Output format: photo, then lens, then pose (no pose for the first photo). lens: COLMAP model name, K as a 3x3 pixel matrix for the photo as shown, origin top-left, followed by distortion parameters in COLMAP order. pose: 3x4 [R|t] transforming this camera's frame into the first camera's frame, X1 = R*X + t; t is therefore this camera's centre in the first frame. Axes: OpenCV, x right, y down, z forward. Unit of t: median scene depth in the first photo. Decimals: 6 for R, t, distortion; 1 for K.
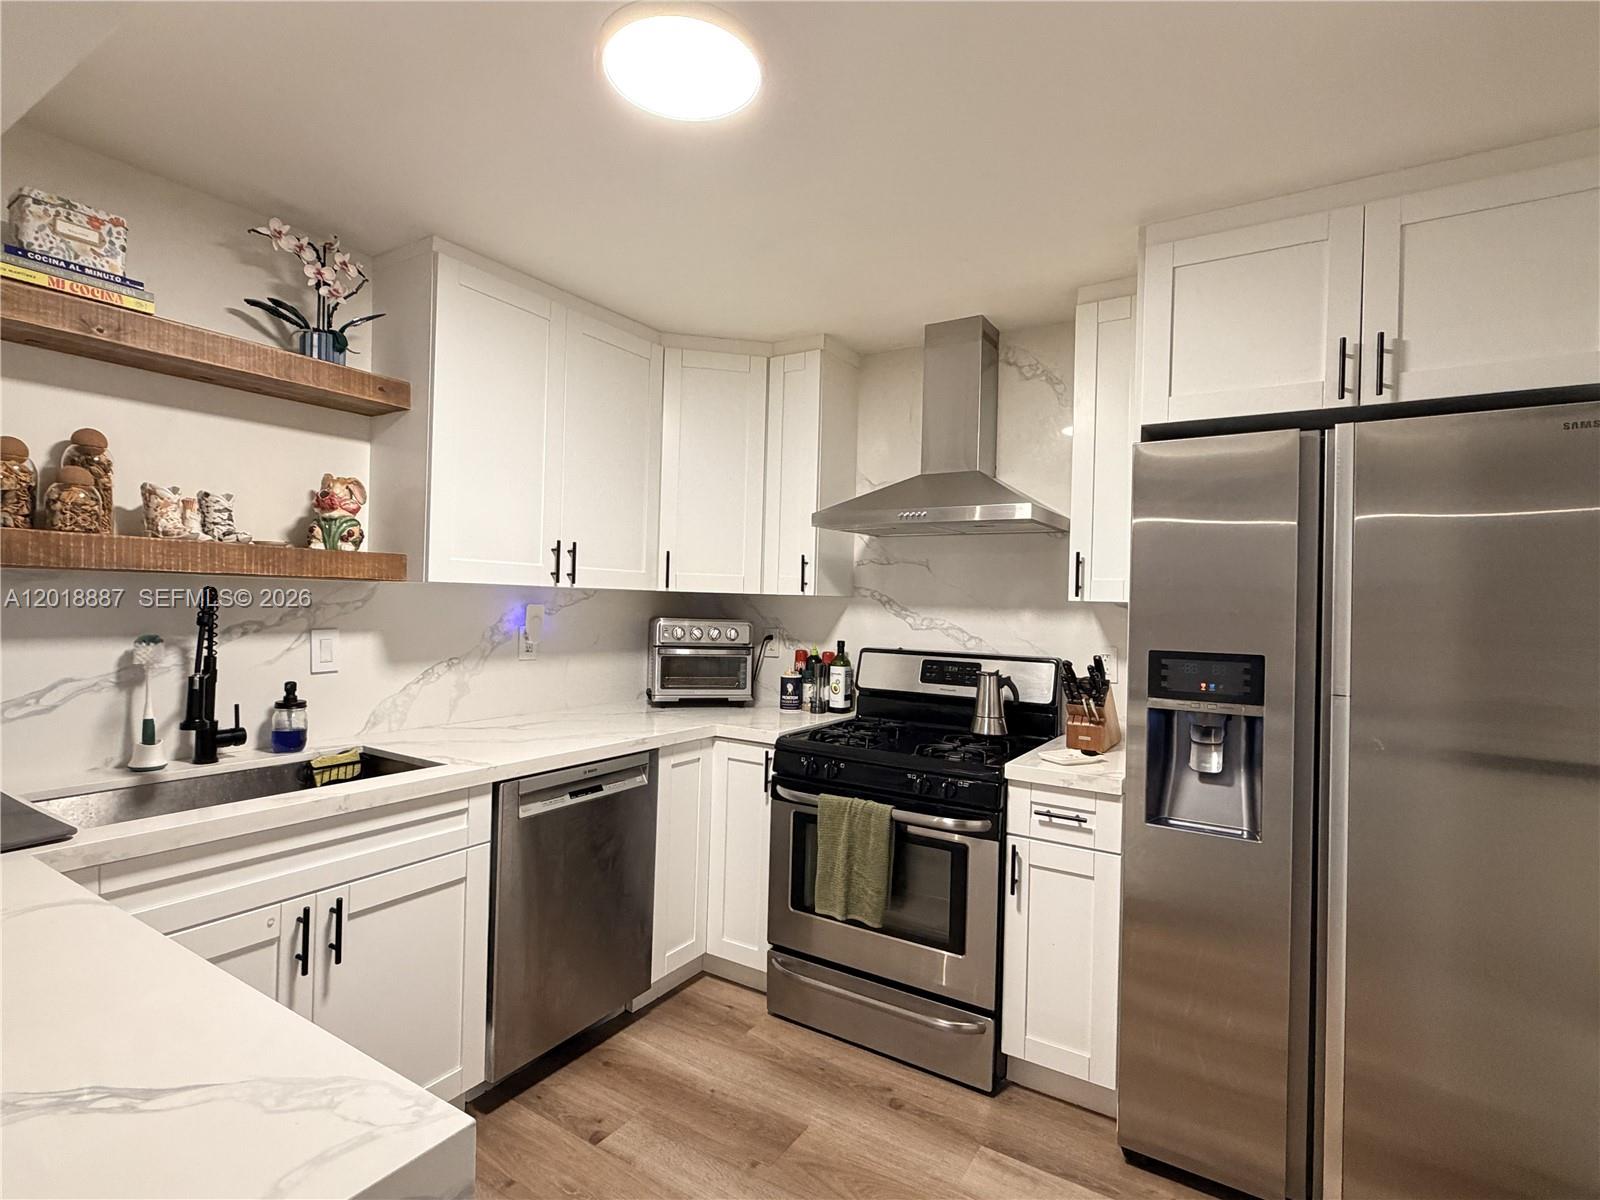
lens RADIAL K [[782.0, 0, 800.0], [0, 782.0, 600.0], [0, 0, 1]] dist [-0.001814, 0.000322]
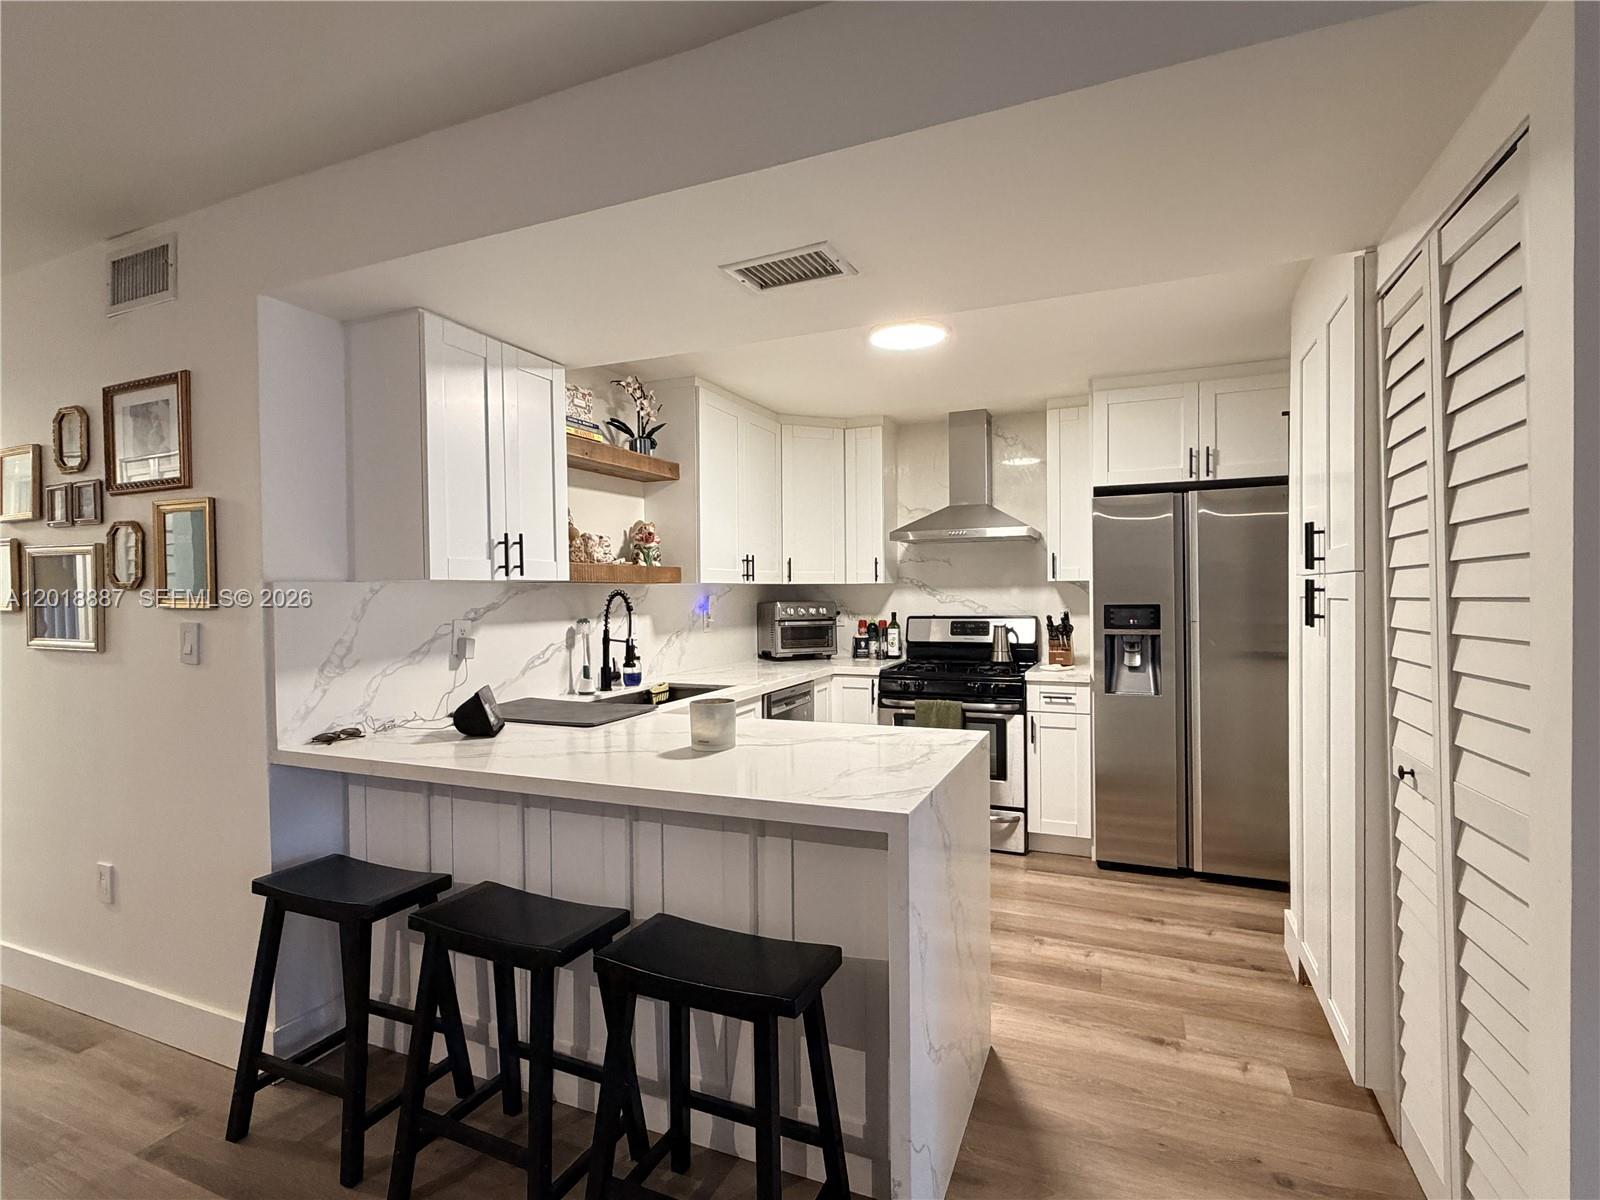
lens RADIAL K [[782.0, 0, 800.0], [0, 782.0, 600.0], [0, 0, 1]] dist [-0.001814, 0.000322]
pose [[0.986376, -0.038701, 0.159888, -0.503487], [0.036359, 0.999185, 0.017547, -0.007753], [-0.160437, -0.011494, 0.986979, -0.659261]]
